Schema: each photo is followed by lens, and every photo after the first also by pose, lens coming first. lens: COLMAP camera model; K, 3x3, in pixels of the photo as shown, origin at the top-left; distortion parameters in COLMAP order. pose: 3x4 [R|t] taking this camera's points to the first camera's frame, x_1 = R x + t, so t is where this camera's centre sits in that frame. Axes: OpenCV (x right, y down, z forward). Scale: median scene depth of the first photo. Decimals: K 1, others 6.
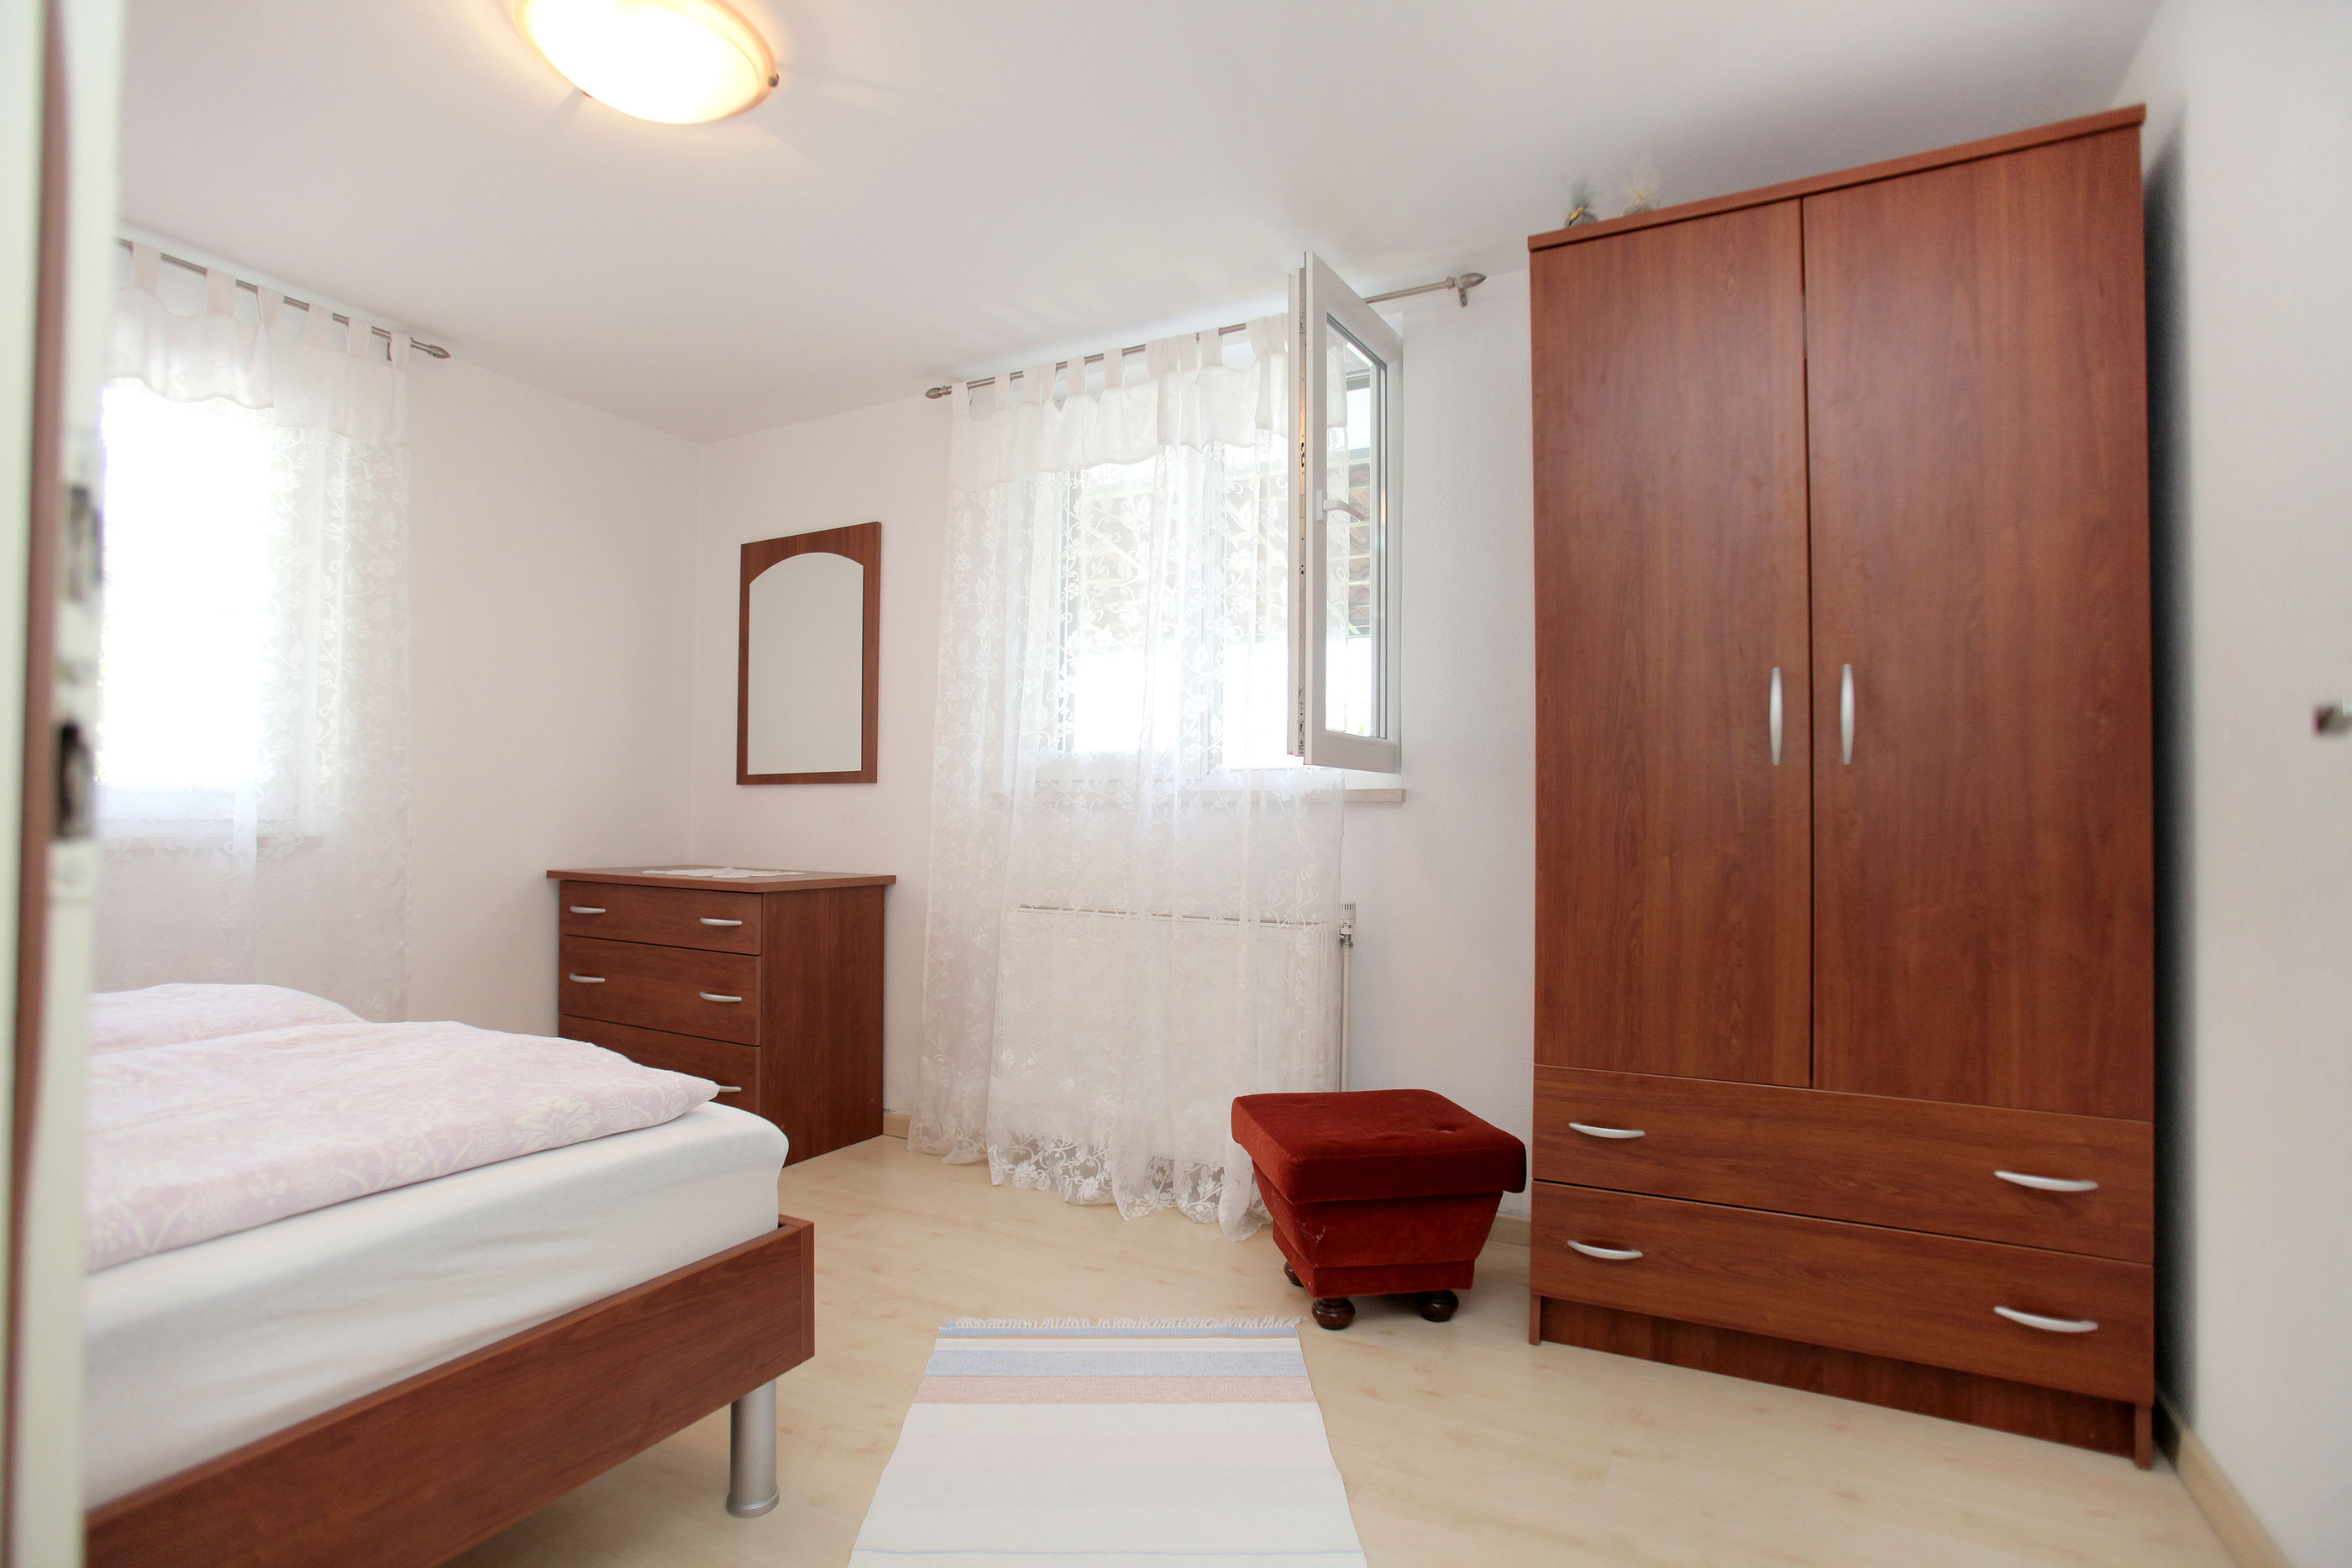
lens RADIAL K [[1143.7, 0, 1176.6], [0, 1143.7, 798.2], [0, 0, 1]] dist [-0.086618, 0.050618]
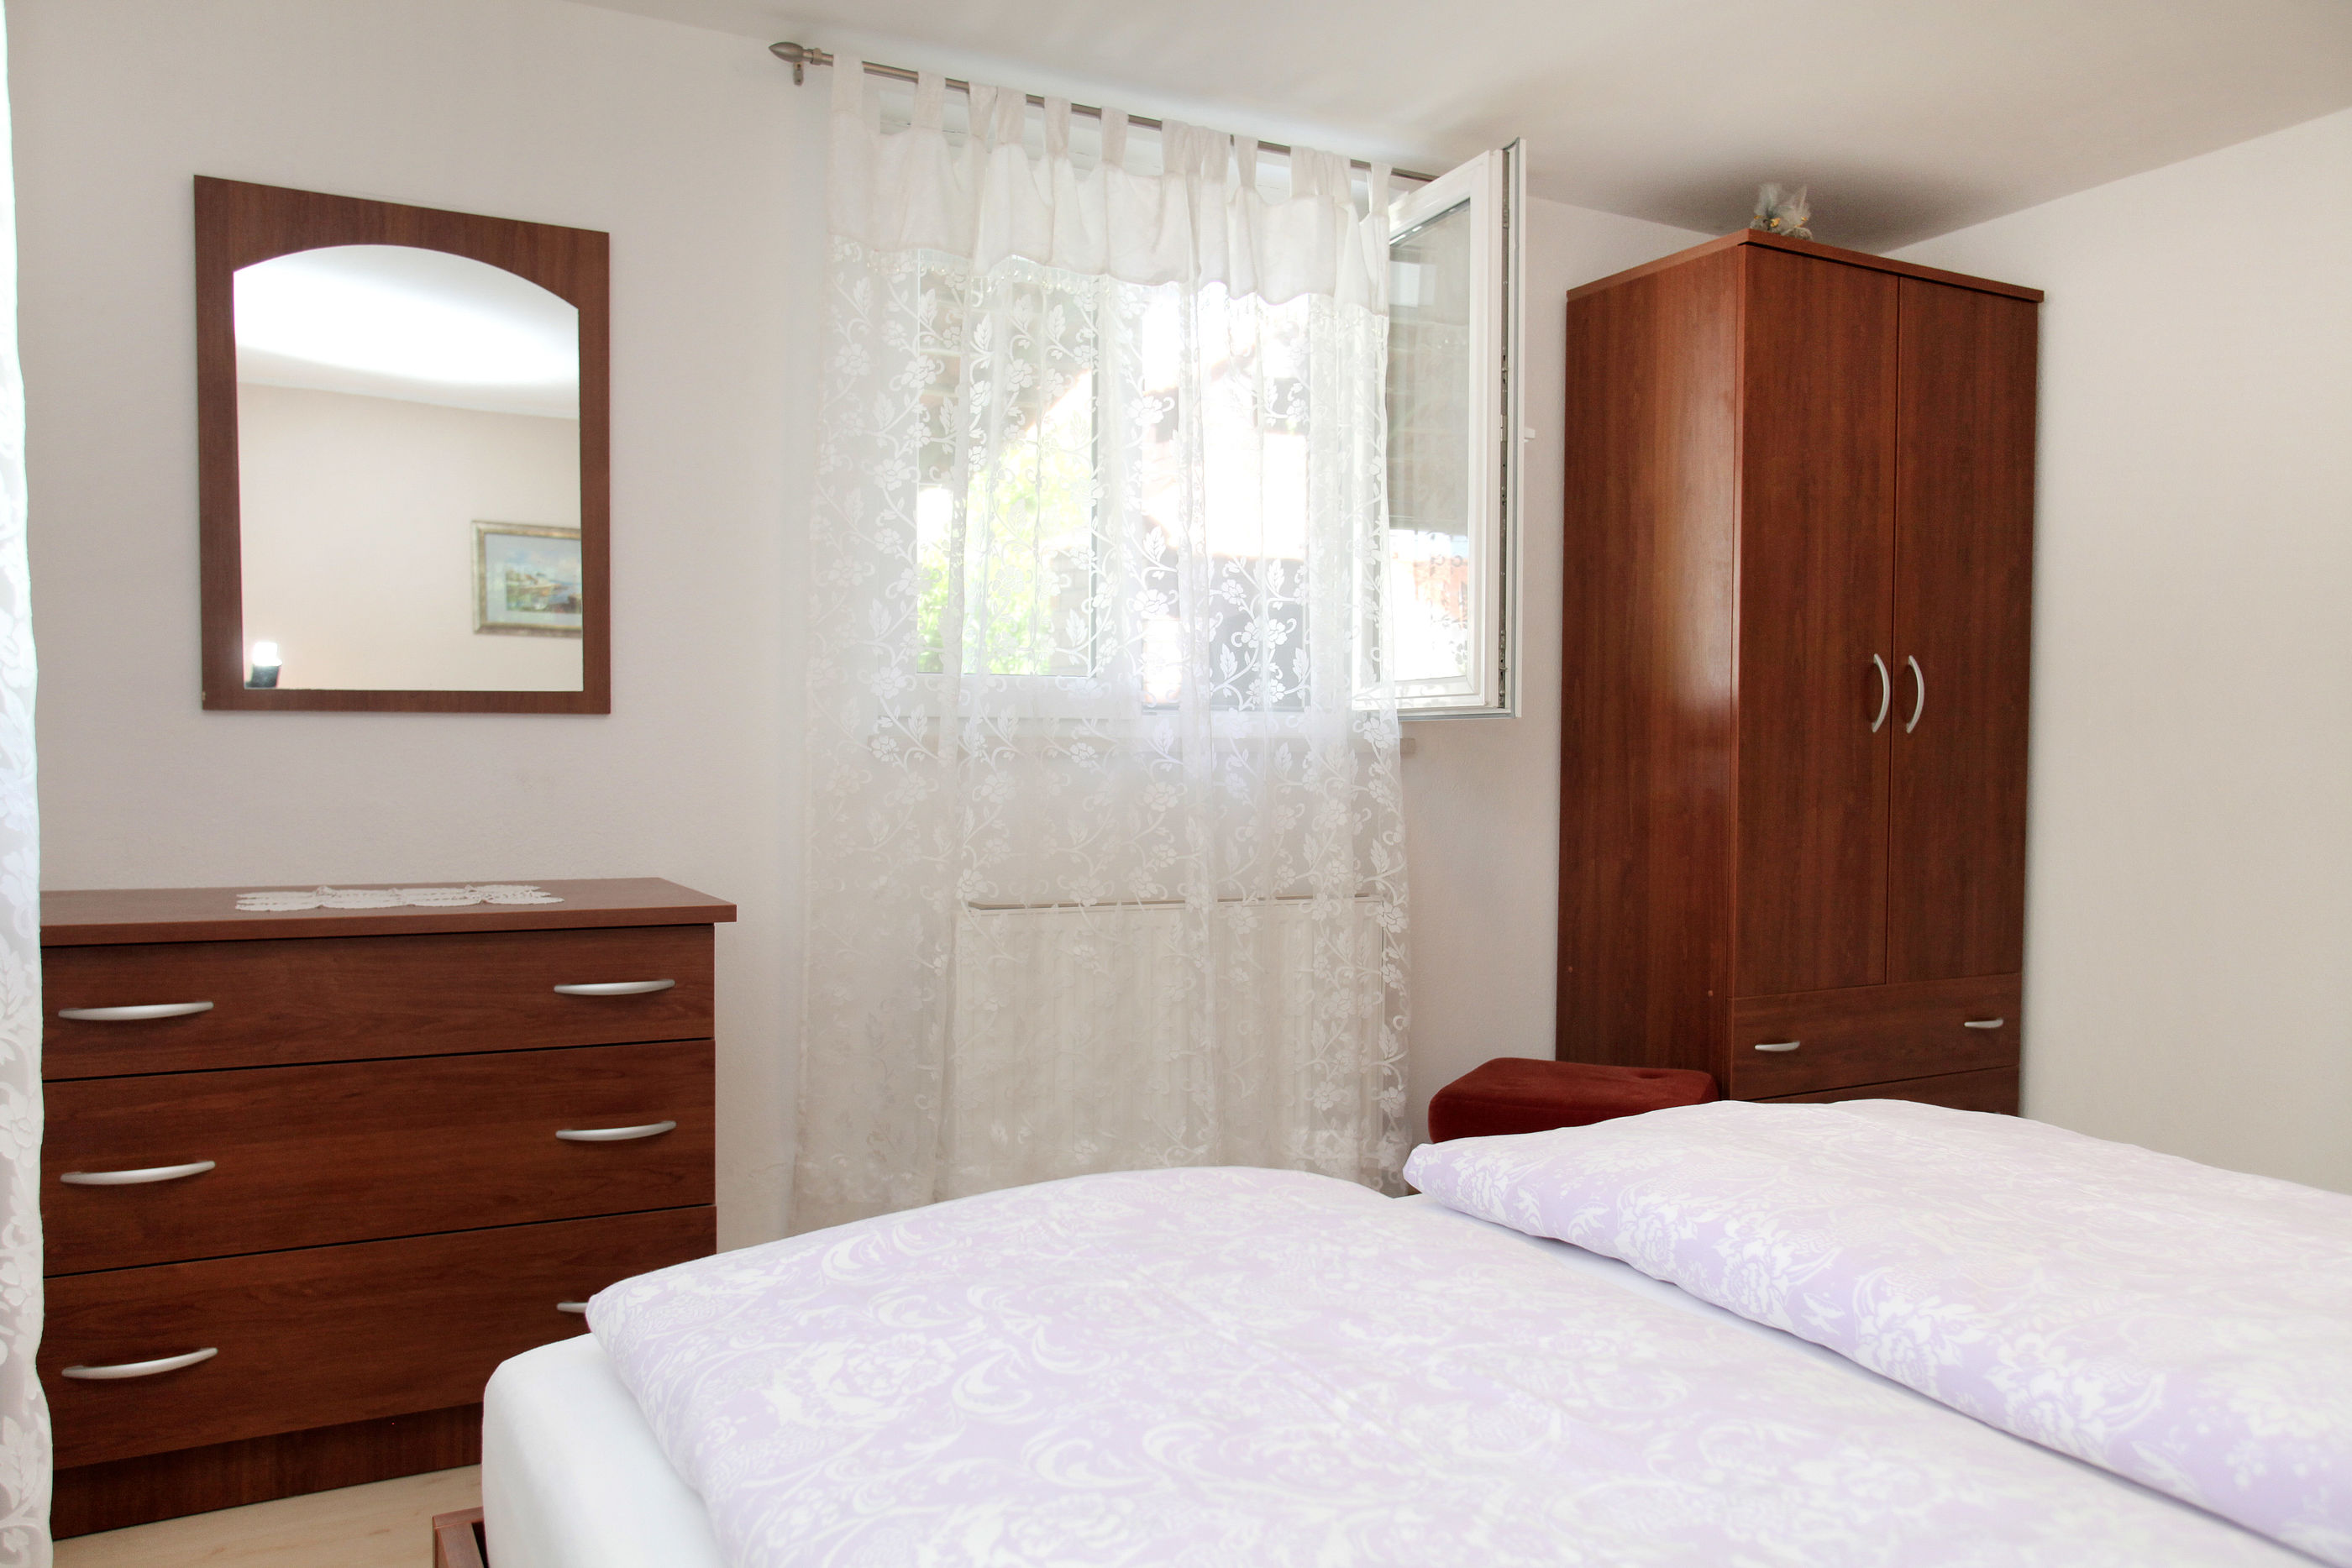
lens RADIAL K [[1696.3, 0, 1179.4], [0, 1696.3, 800.3], [0, 0, 1]] dist [-0.054786, 0.073584]
pose [[0.564946, -0.030501, 0.824564, -0.890895], [-0.019111, 0.998565, 0.050032, -0.020121], [-0.824906, -0.044024, 0.563552, 0.349051]]
